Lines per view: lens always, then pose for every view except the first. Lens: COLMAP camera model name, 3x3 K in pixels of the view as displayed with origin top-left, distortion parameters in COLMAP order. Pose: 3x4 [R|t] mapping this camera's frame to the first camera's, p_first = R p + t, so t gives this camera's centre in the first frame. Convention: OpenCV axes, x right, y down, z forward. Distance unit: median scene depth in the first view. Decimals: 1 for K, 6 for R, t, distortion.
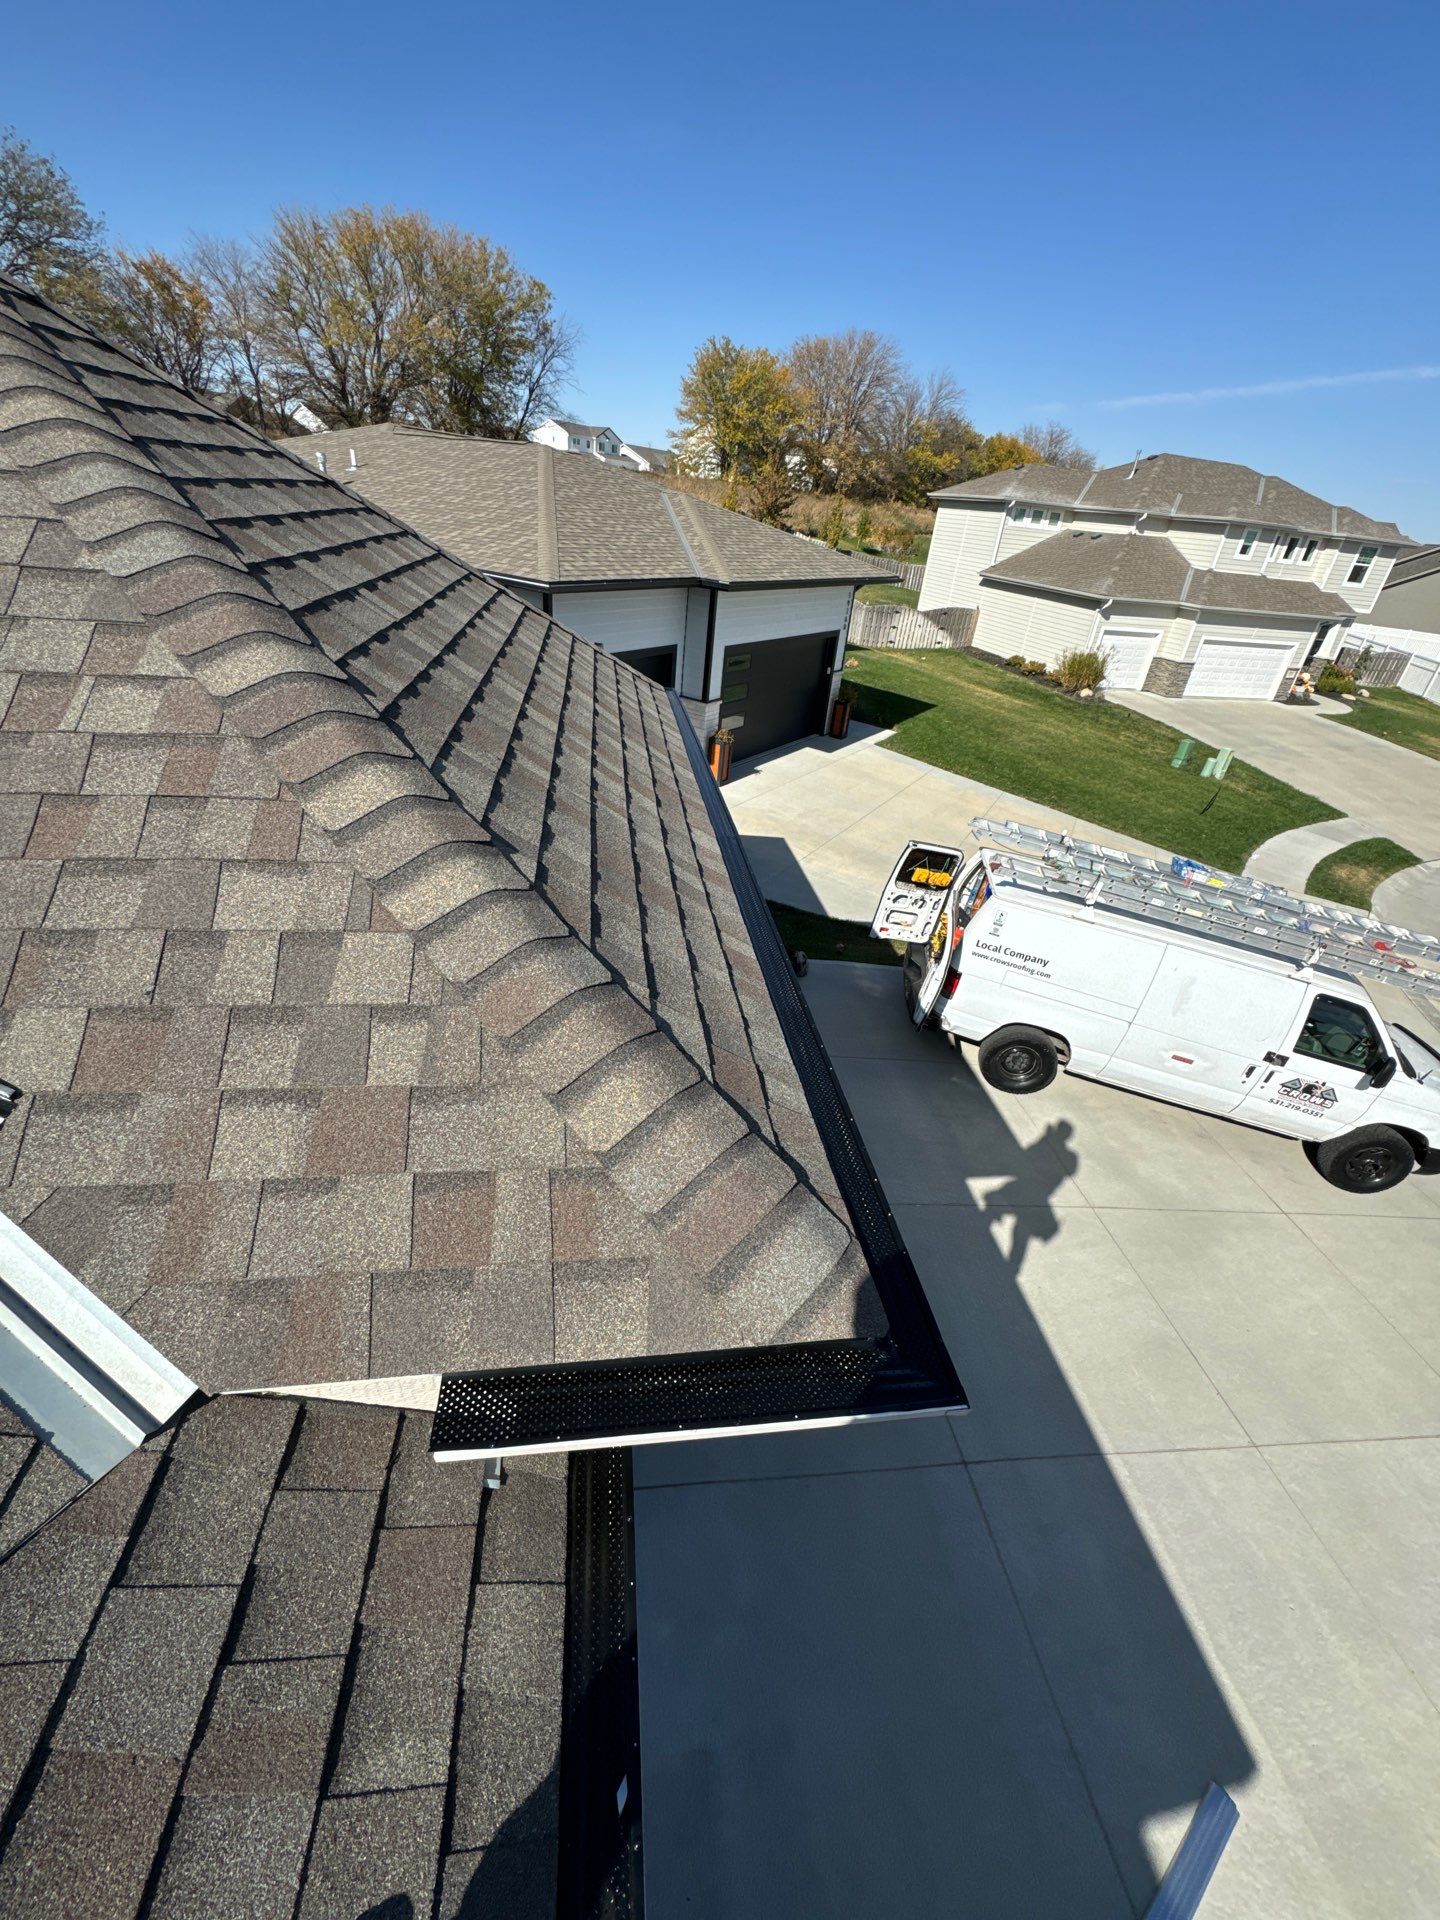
lens RADIAL K [[769.7, 0, 726.3], [0, 769.7, 963.2], [0, 0, 1]] dist [-0.001974, -0.000232]
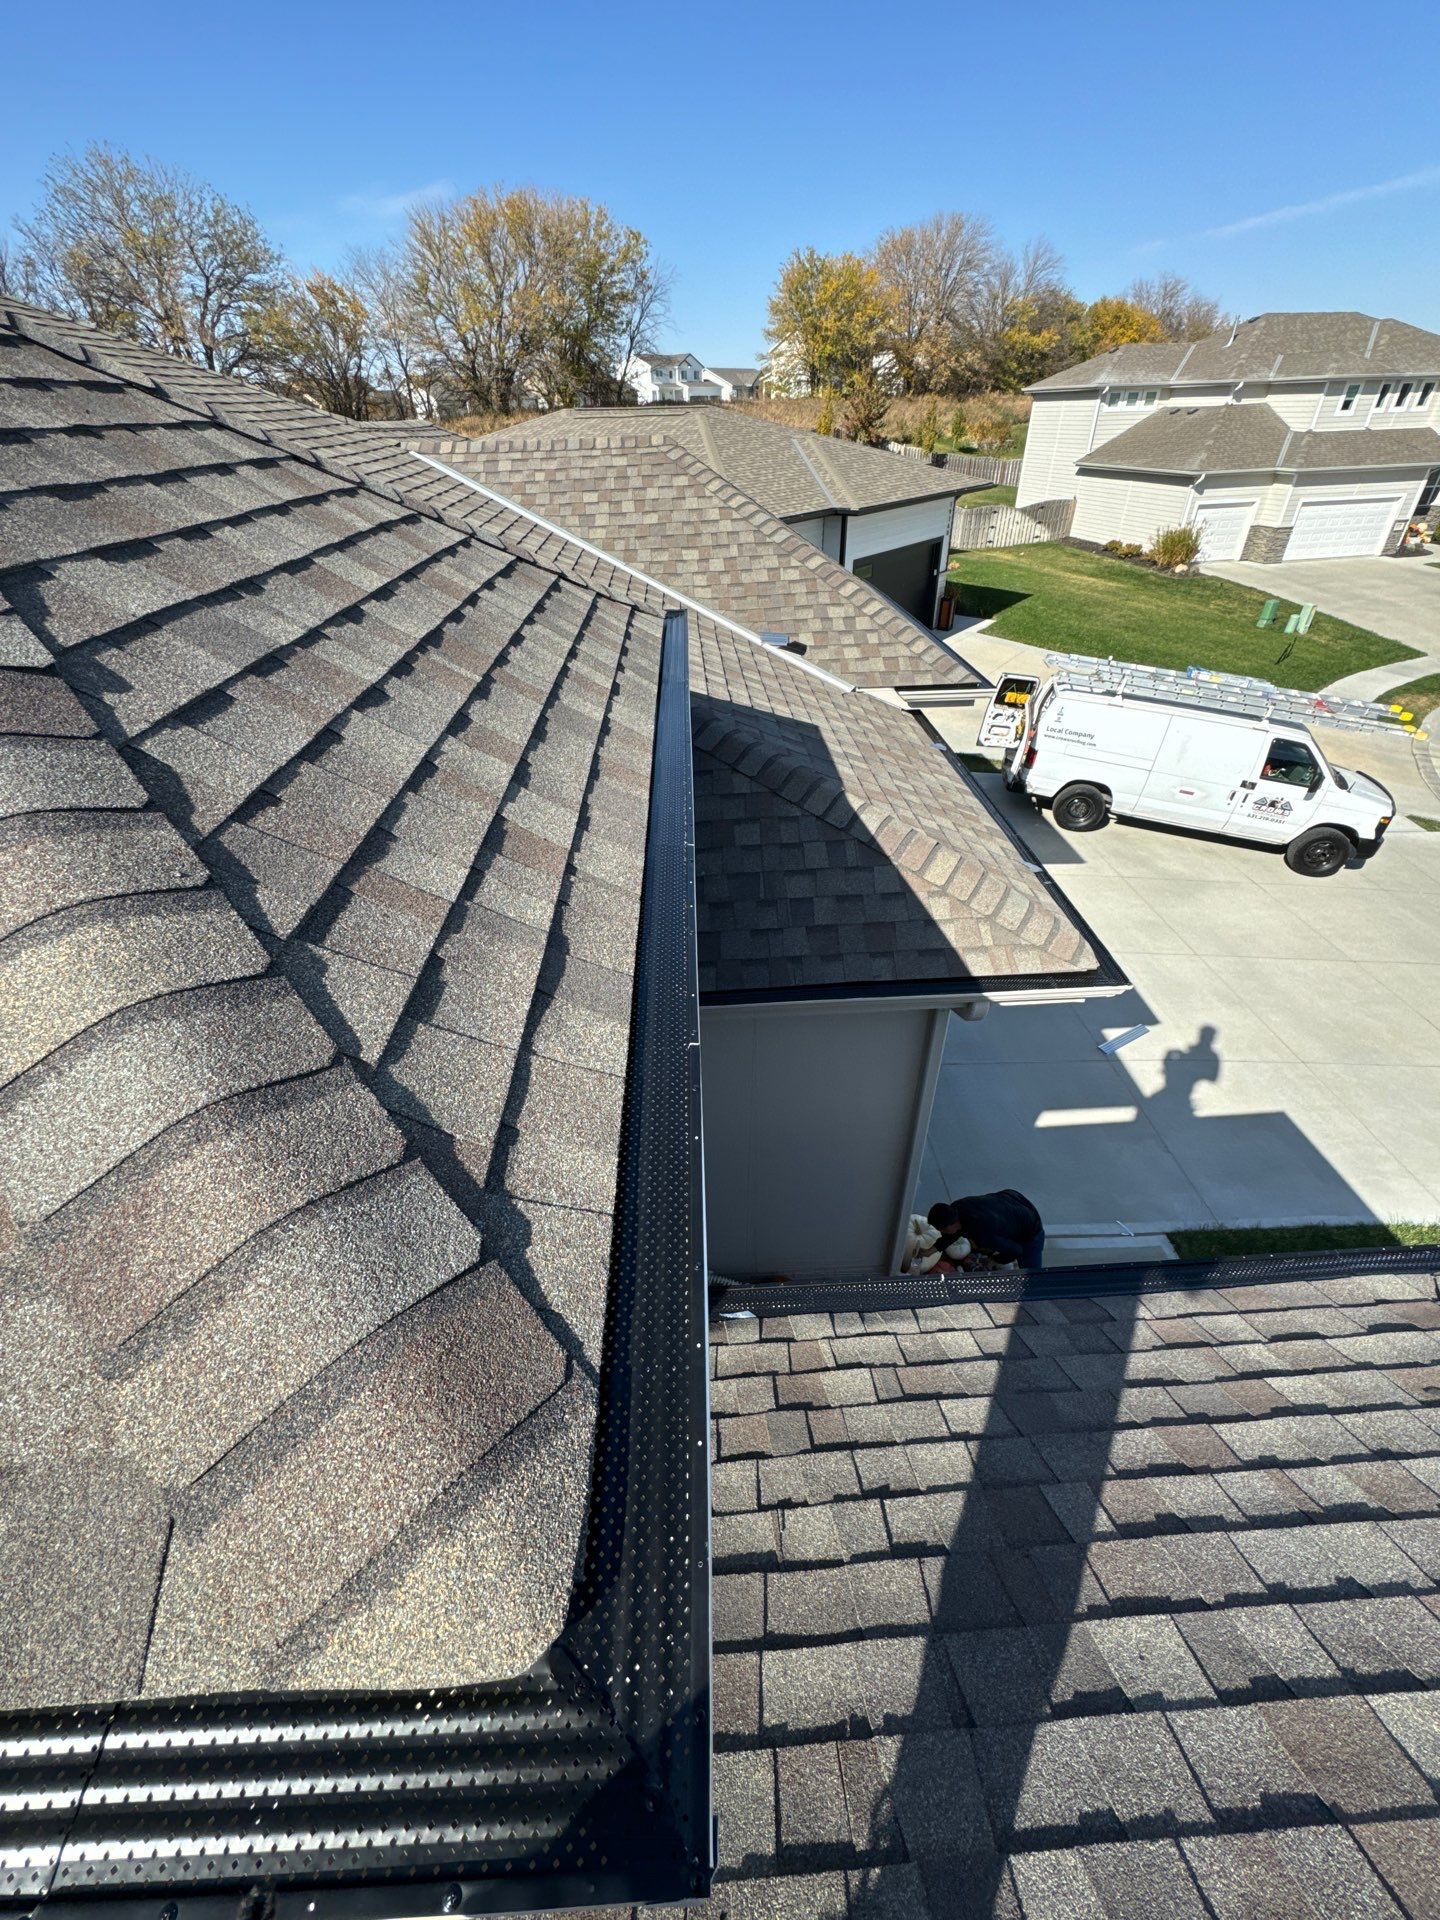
lens RADIAL K [[769.7, 0, 726.3], [0, 769.7, 963.2], [0, 0, 1]] dist [-0.001974, -0.000232]
pose [[0.989275, -0.047829, -0.138010, -0.032960], [0.058423, 0.995563, 0.073762, 0.074109], [0.133870, -0.081034, 0.987680, -0.172201]]
